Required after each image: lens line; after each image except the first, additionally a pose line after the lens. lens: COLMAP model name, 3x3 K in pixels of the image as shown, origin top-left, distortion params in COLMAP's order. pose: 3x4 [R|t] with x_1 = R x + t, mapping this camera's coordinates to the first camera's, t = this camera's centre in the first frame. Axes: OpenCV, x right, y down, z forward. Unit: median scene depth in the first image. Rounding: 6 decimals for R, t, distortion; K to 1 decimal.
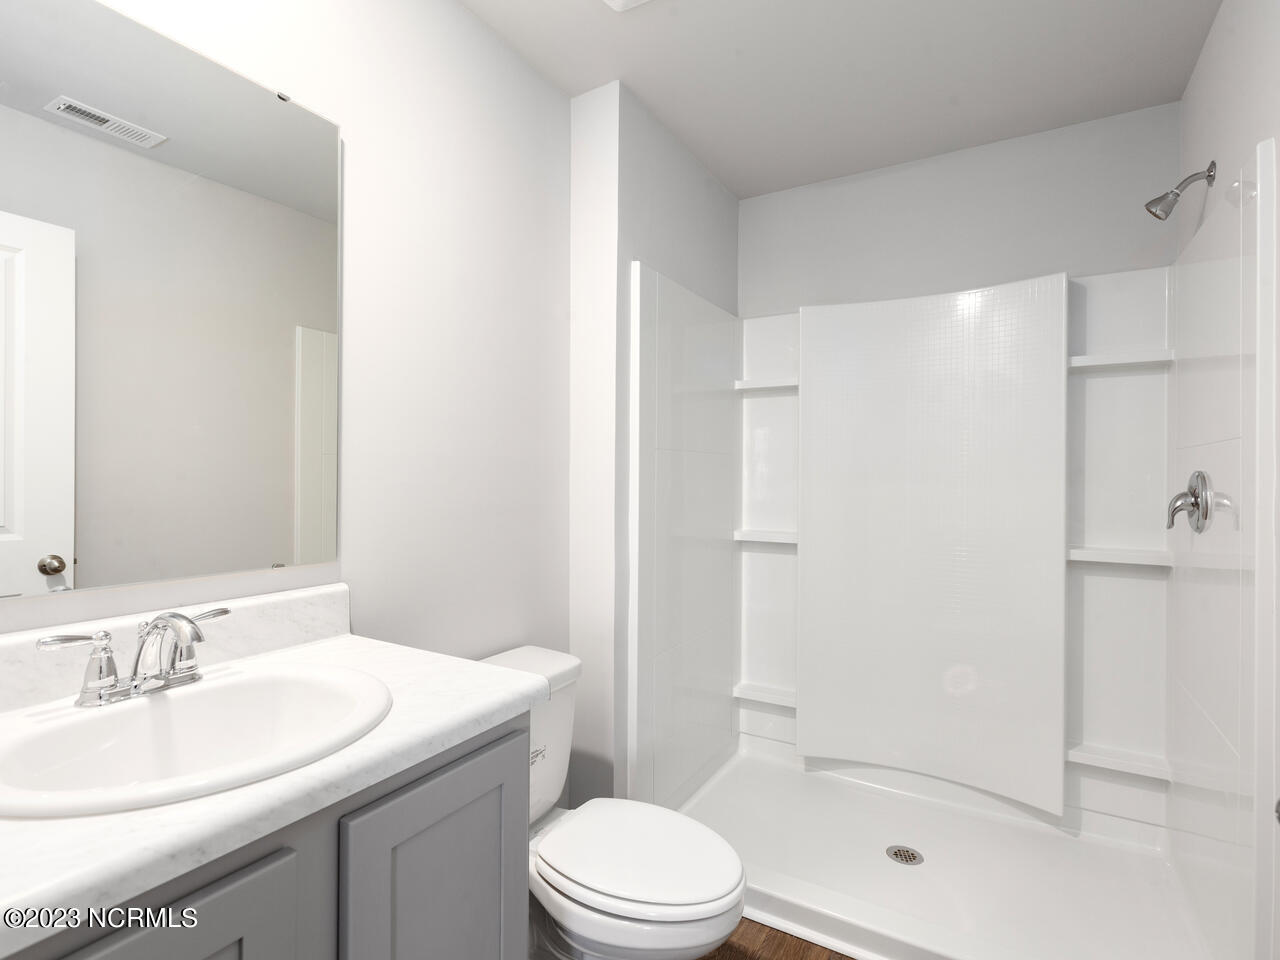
lens RADIAL K [[634.9, 0, 642.5], [0, 634.9, 476.3], [0, 0, 1]] dist [-0.000634, -0.000959]
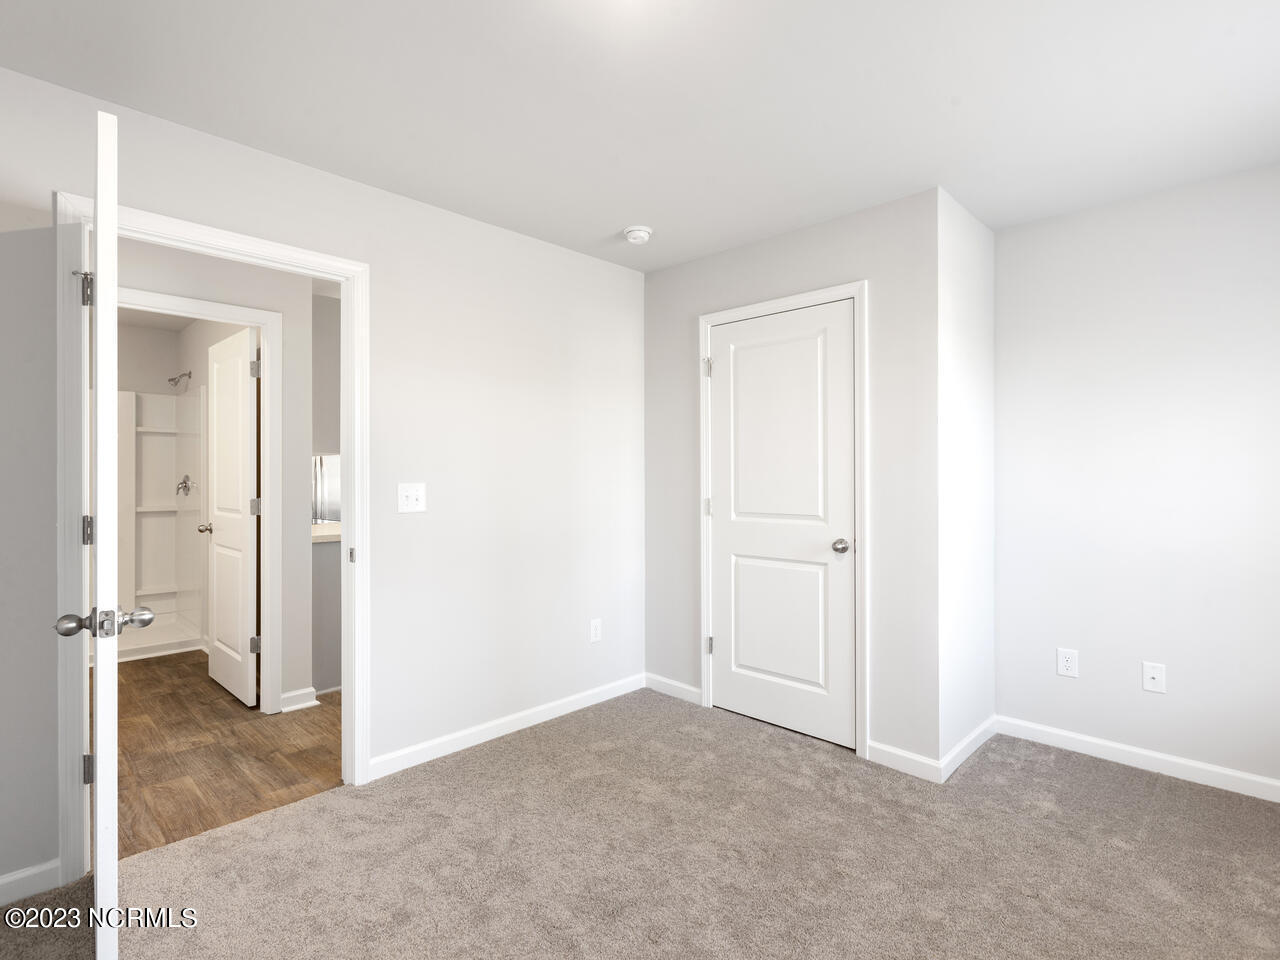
lens RADIAL K [[634.9, 0, 642.5], [0, 634.9, 476.3], [0, 0, 1]] dist [-0.000634, -0.000959]
pose [[0.226616, -0.005319, 0.973970, -1.285115], [-0.001089, 0.999983, 0.005715, -0.018586], [-0.973984, -0.002355, 0.226606, -1.470605]]
